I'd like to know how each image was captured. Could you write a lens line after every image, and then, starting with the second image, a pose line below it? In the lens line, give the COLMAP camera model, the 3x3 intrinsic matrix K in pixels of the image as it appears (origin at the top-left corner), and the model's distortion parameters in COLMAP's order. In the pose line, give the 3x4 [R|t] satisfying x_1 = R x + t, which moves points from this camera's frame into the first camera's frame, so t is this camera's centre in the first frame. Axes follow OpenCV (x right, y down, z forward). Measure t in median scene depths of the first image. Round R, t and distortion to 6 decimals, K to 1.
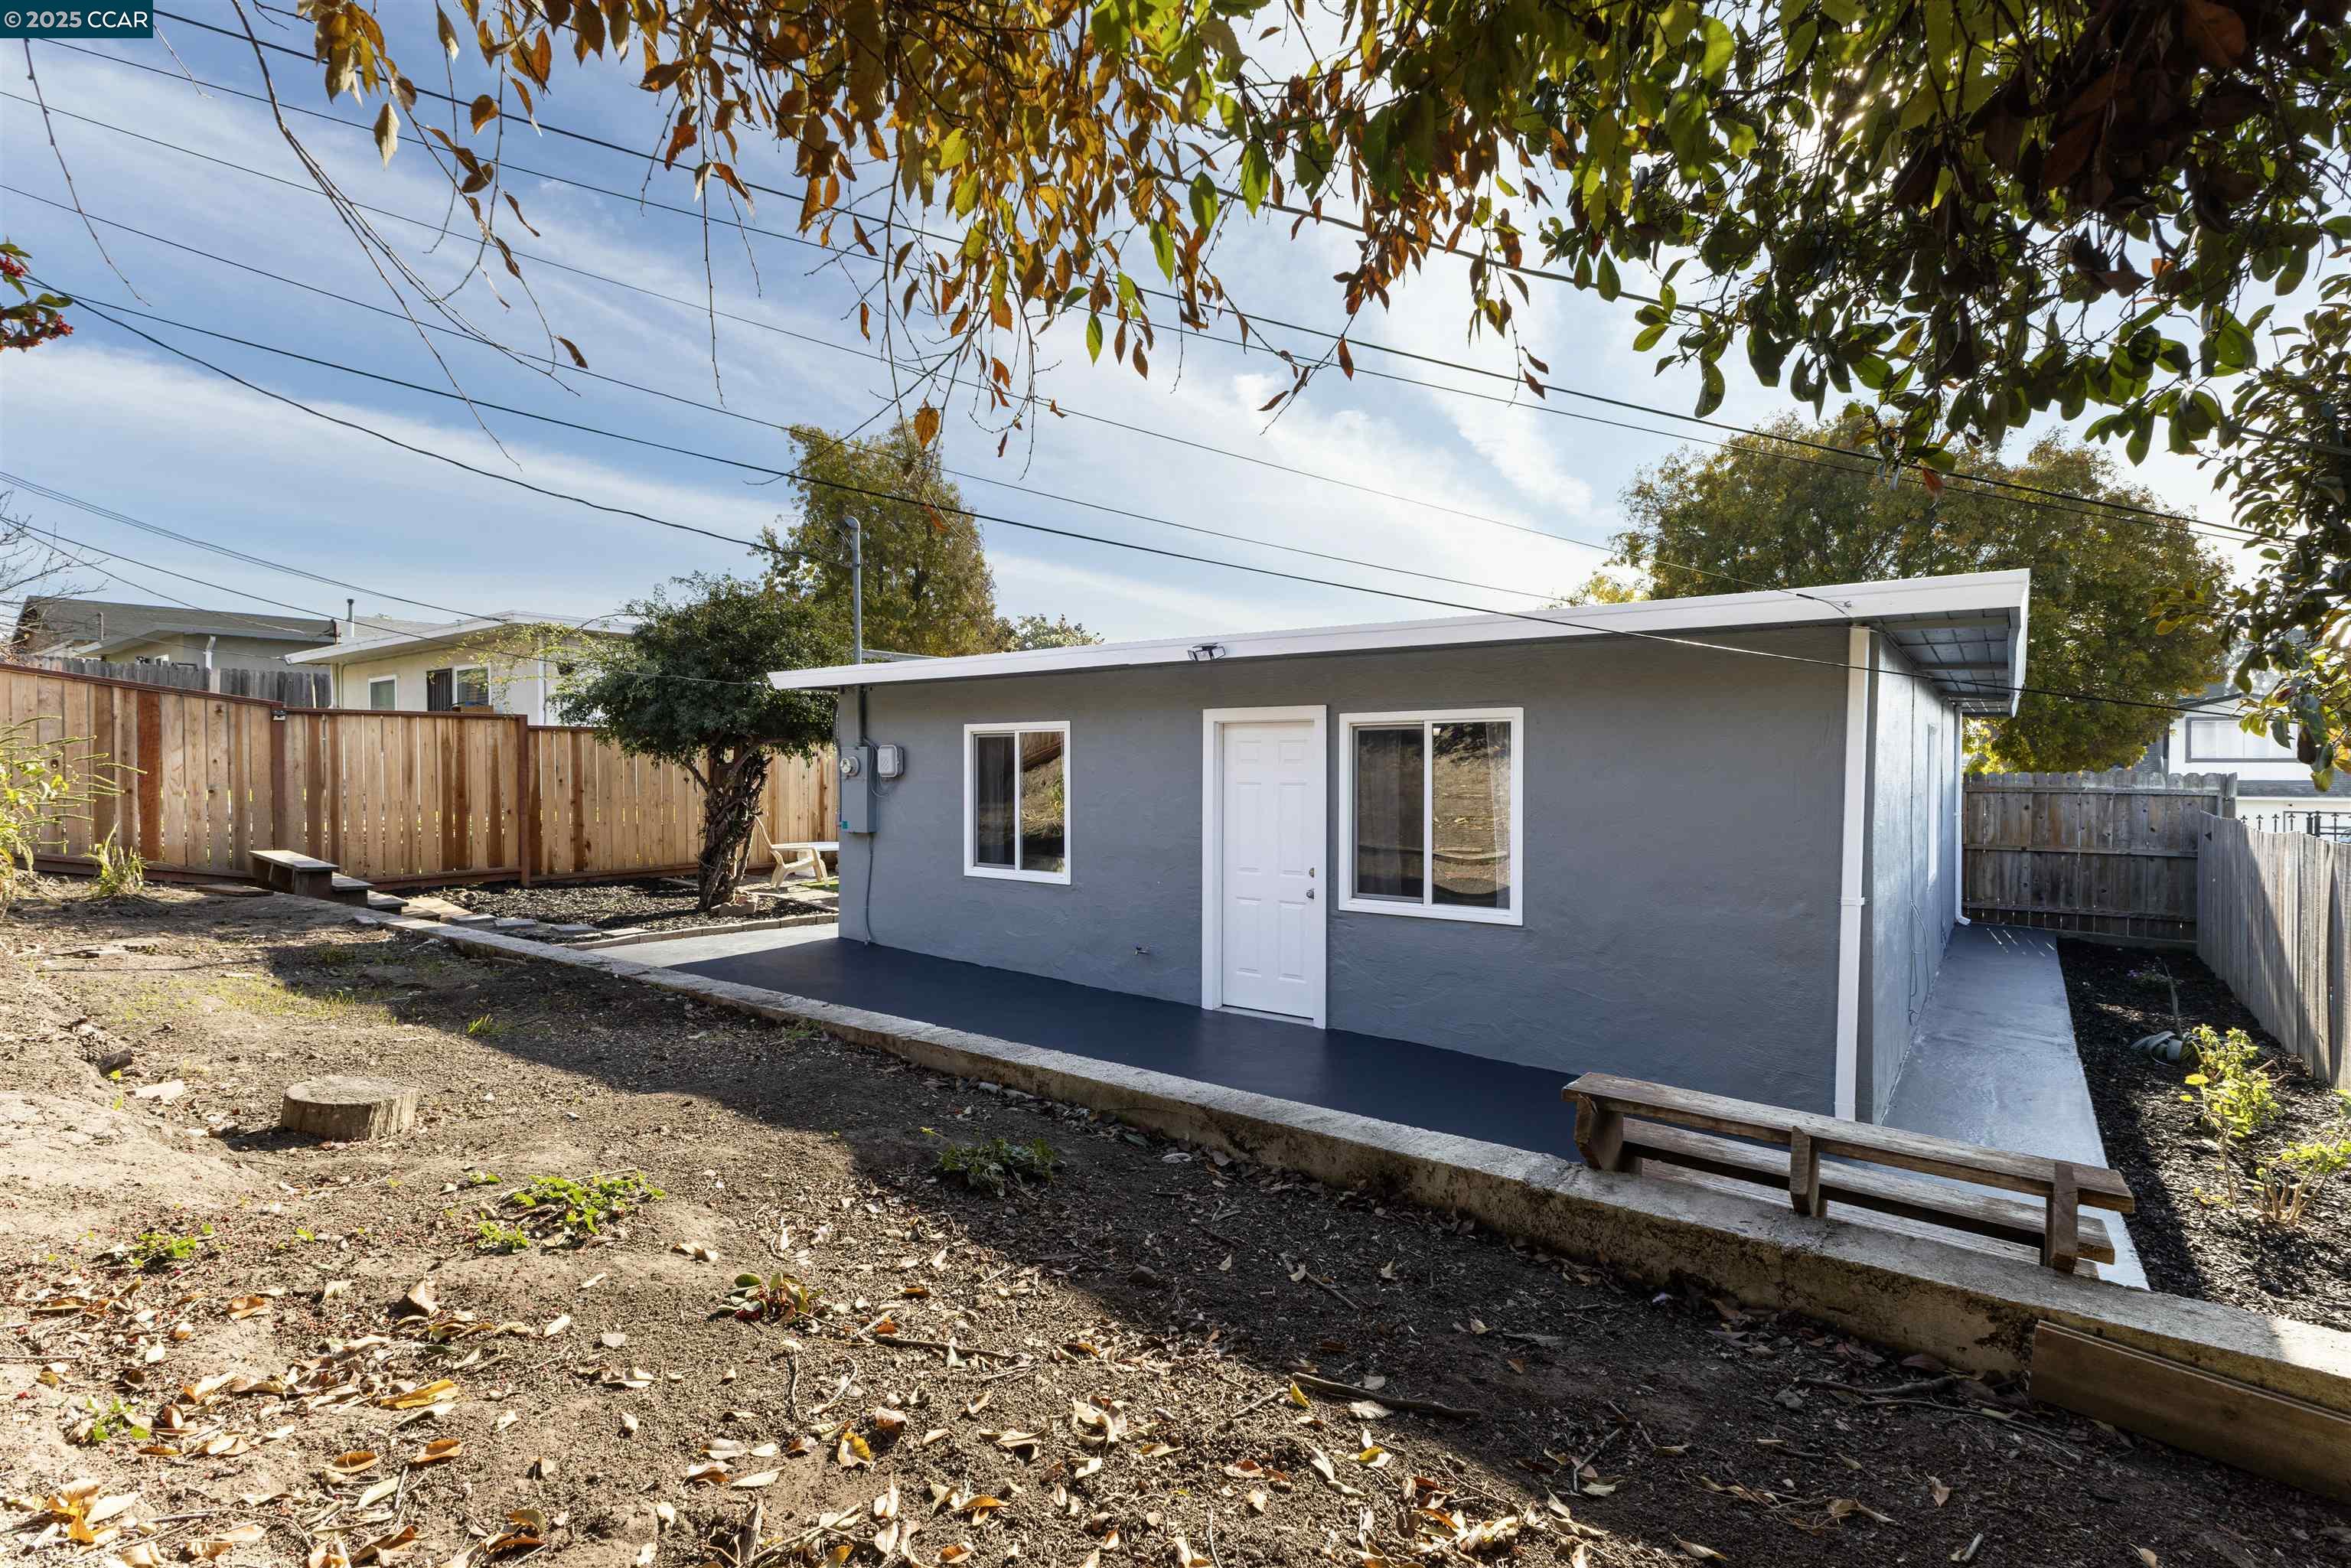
lens RADIAL K [[1049.5, 0, 1178.2], [0, 1049.5, 773.1], [0, 0, 1]] dist [-0.001779, 0.000010]
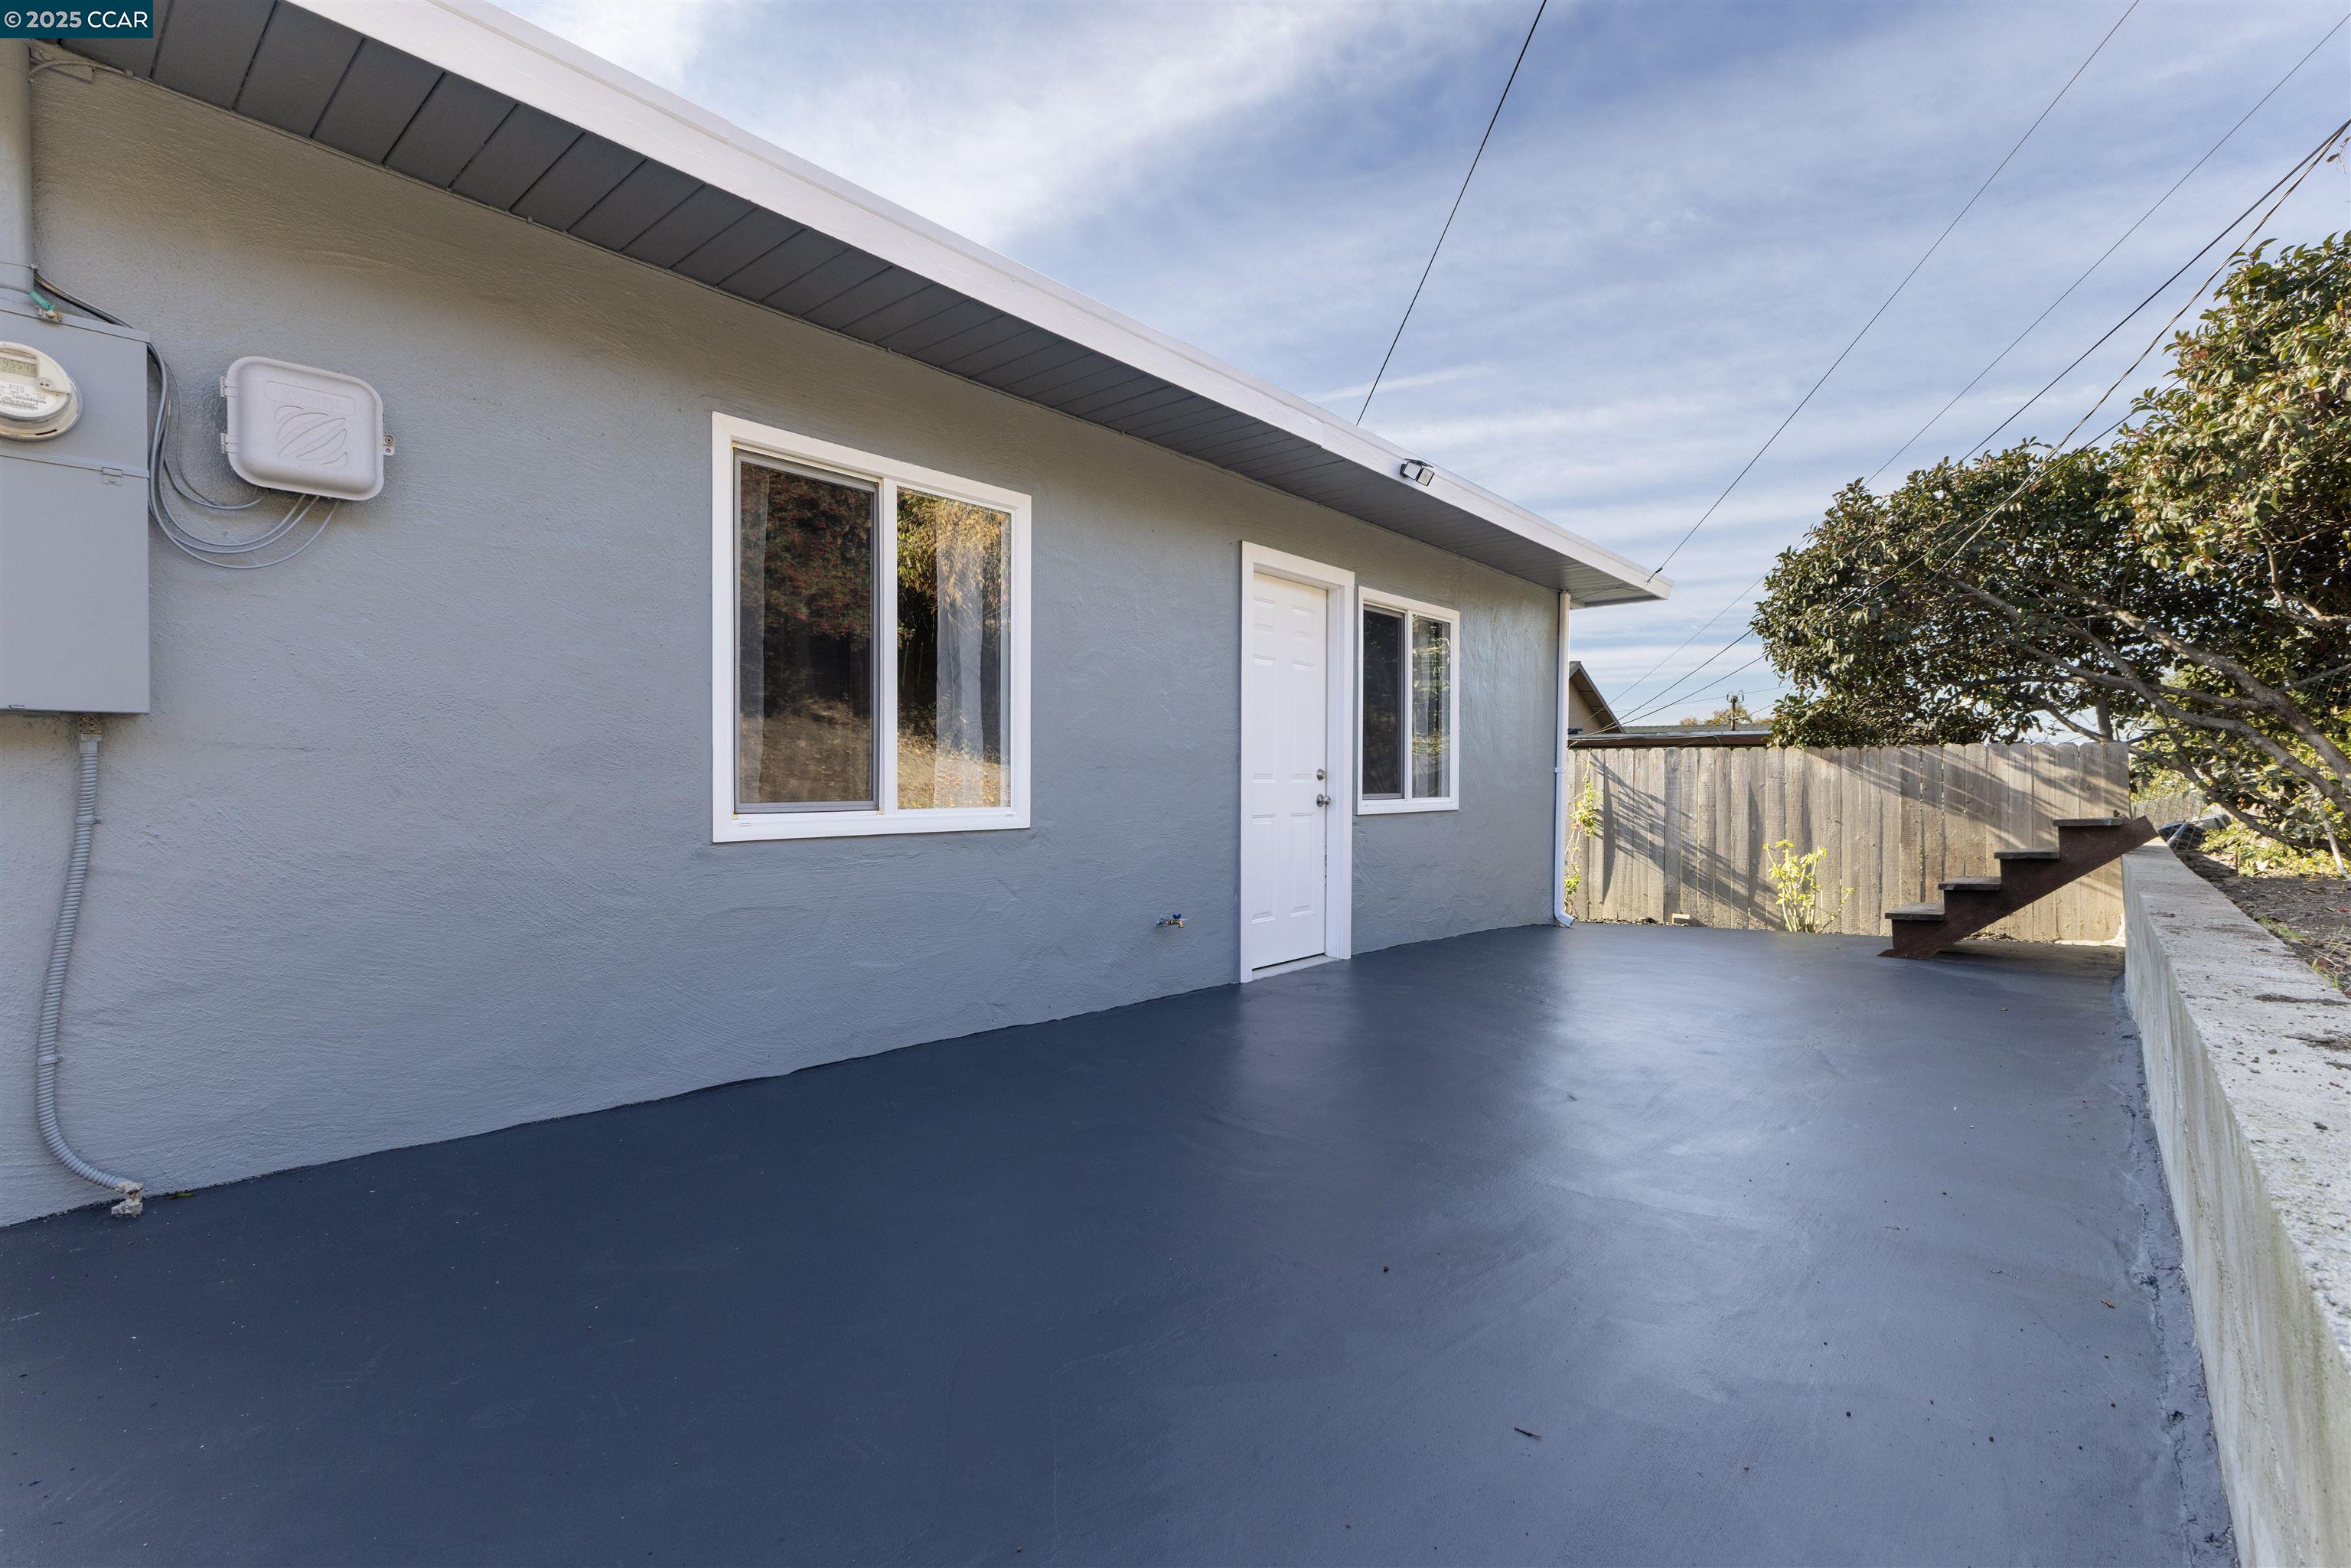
lens RADIAL K [[1049.5, 0, 1175.8], [0, 1049.5, 795.6], [0, 0, 1]] dist [-0.001779, 0.000010]
pose [[0.091910, -0.011374, 0.995702, -0.678738], [0.008405, 0.999908, 0.010646, 0.100210], [-0.995732, 0.007391, 0.091997, 1.022337]]
